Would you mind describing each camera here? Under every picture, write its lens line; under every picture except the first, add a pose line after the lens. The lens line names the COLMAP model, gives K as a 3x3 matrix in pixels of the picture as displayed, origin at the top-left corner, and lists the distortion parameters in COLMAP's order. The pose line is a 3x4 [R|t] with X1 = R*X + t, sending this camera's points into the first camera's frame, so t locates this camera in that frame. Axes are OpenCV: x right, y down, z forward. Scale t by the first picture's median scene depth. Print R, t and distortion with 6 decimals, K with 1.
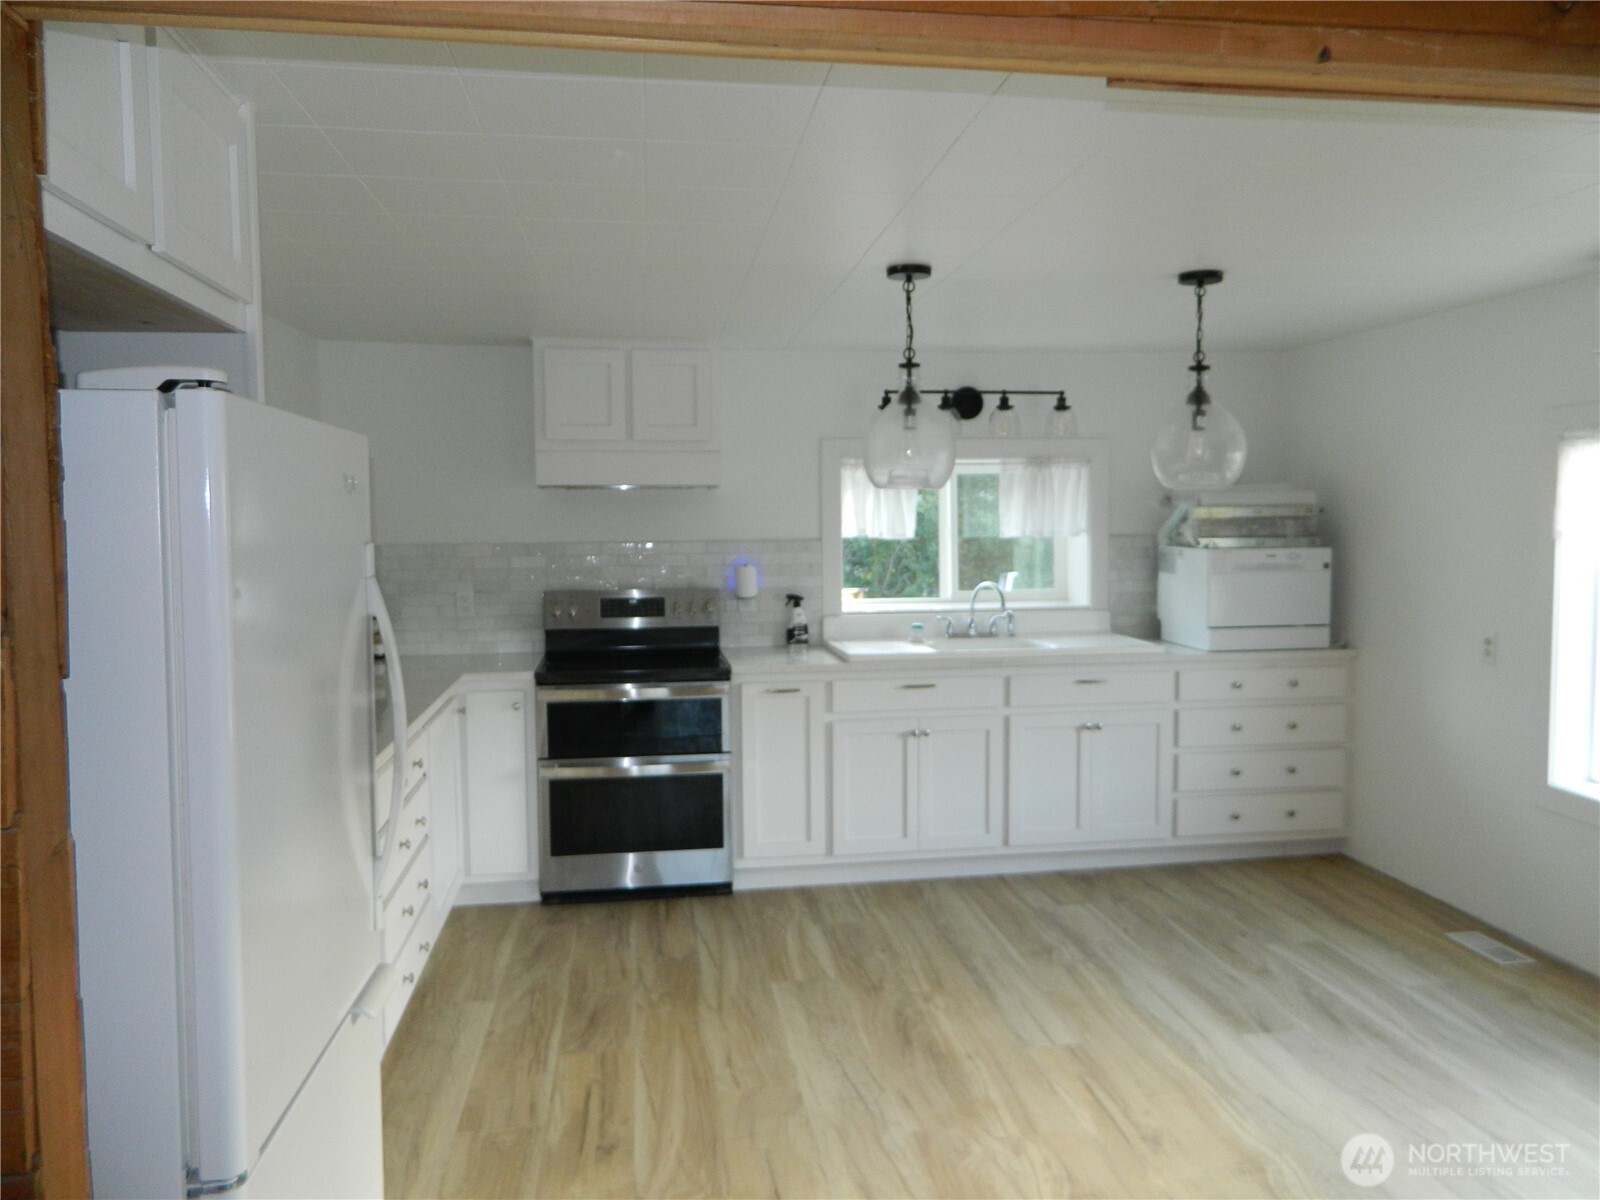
lens RADIAL K [[1171.9, 0, 800.0], [0, 1171.9, 600.0], [0, 0, 1]] dist [-0.004368, -0.000242]
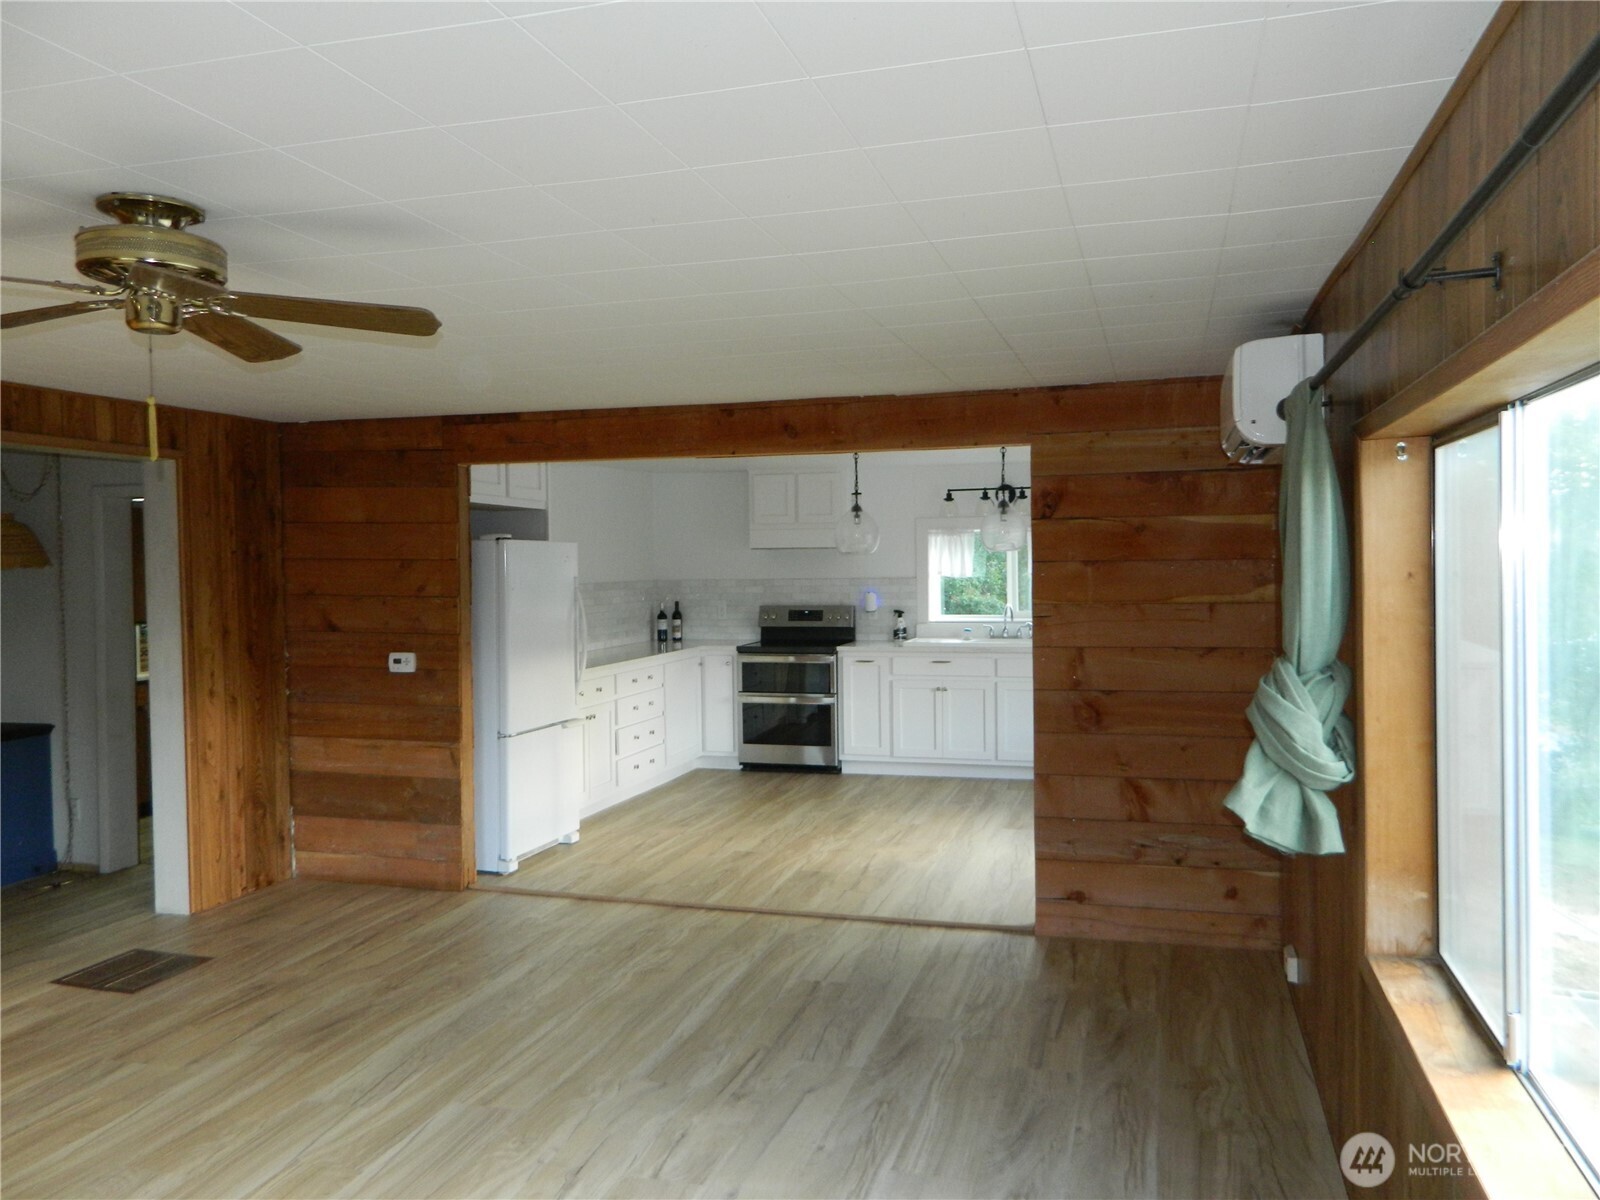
lens RADIAL K [[1212.8, 0, 800.0], [0, 1212.8, 600.0], [0, 0, 1]] dist [0.027499, 0.002985]
pose [[0.910184, 0.009879, -0.414086, 0.645331], [-0.024338, 0.999264, -0.029656, 0.039648], [0.413488, 0.037070, 0.909755, -0.717954]]
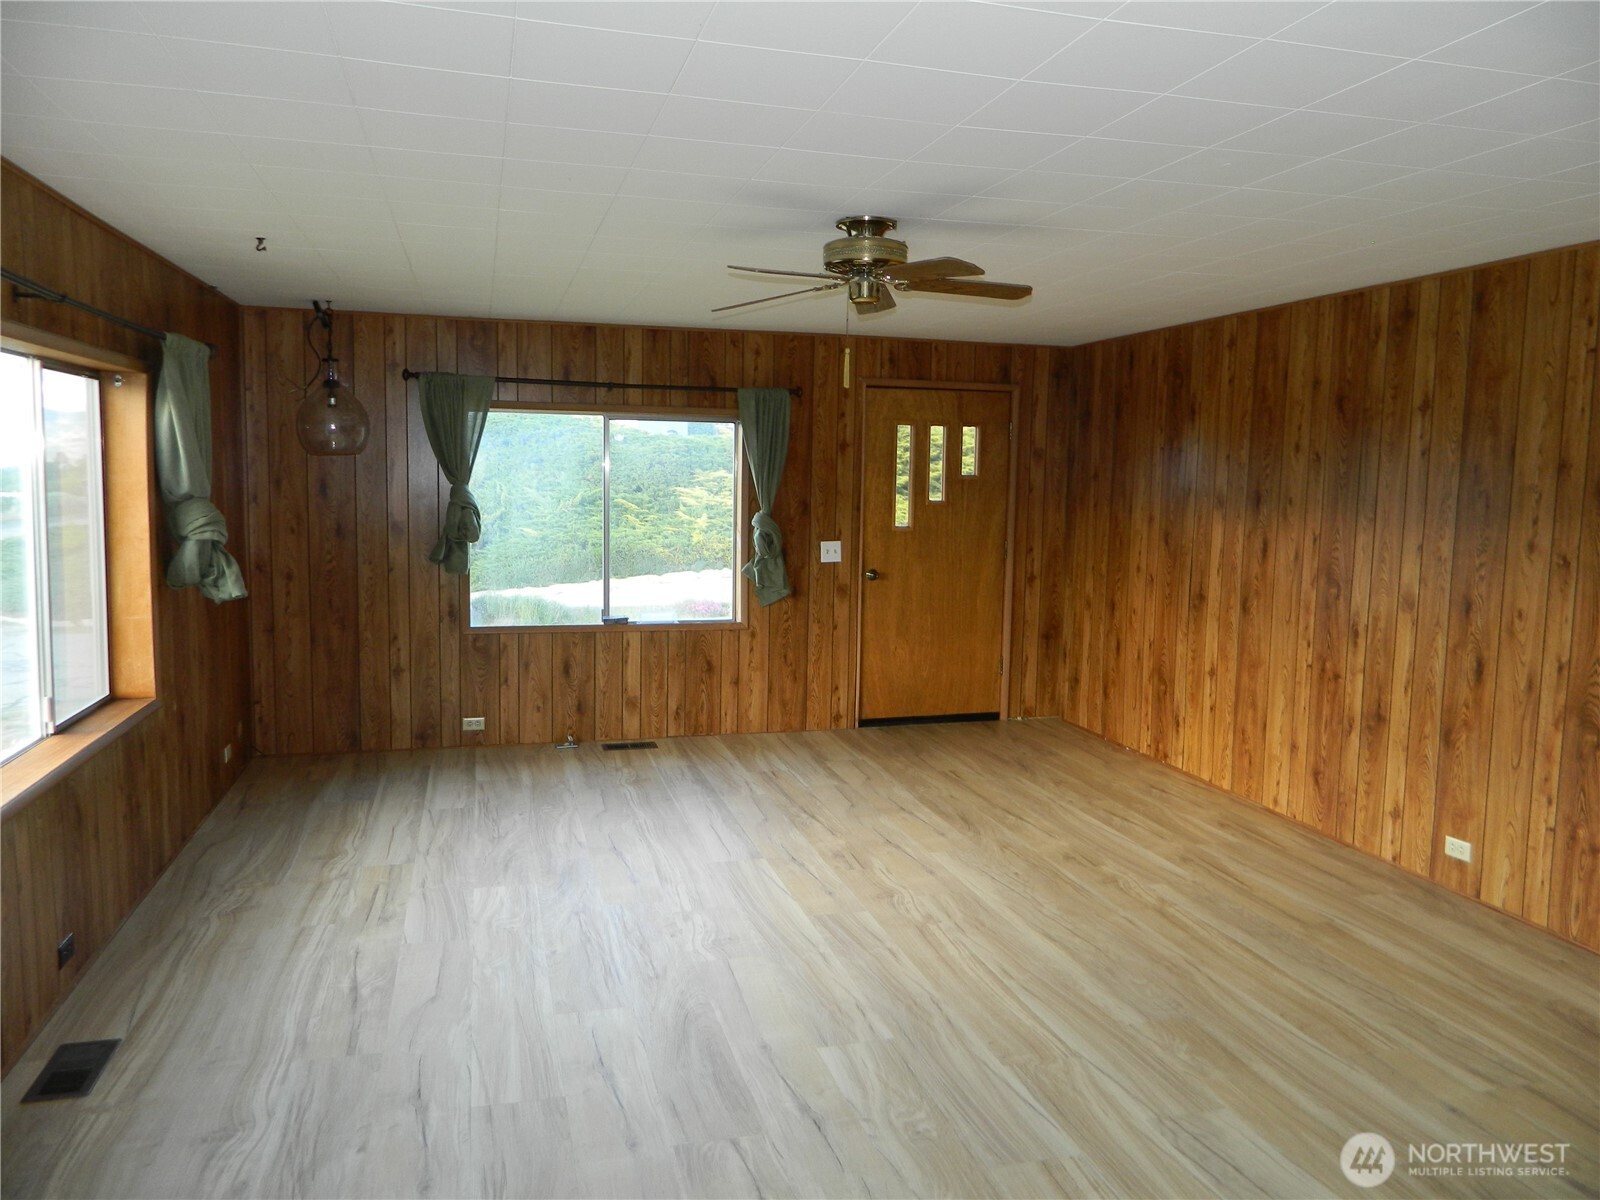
lens RADIAL K [[1171.9, 0, 800.0], [0, 1171.9, 600.0], [0, 0, 1]] dist [-0.004368, -0.000242]
pose [[-0.991483, 0.008258, -0.129972, 0.349259], [-0.014885, 0.984263, 0.176083, -0.019832], [0.129381, 0.176518, -0.975757, 0.344613]]
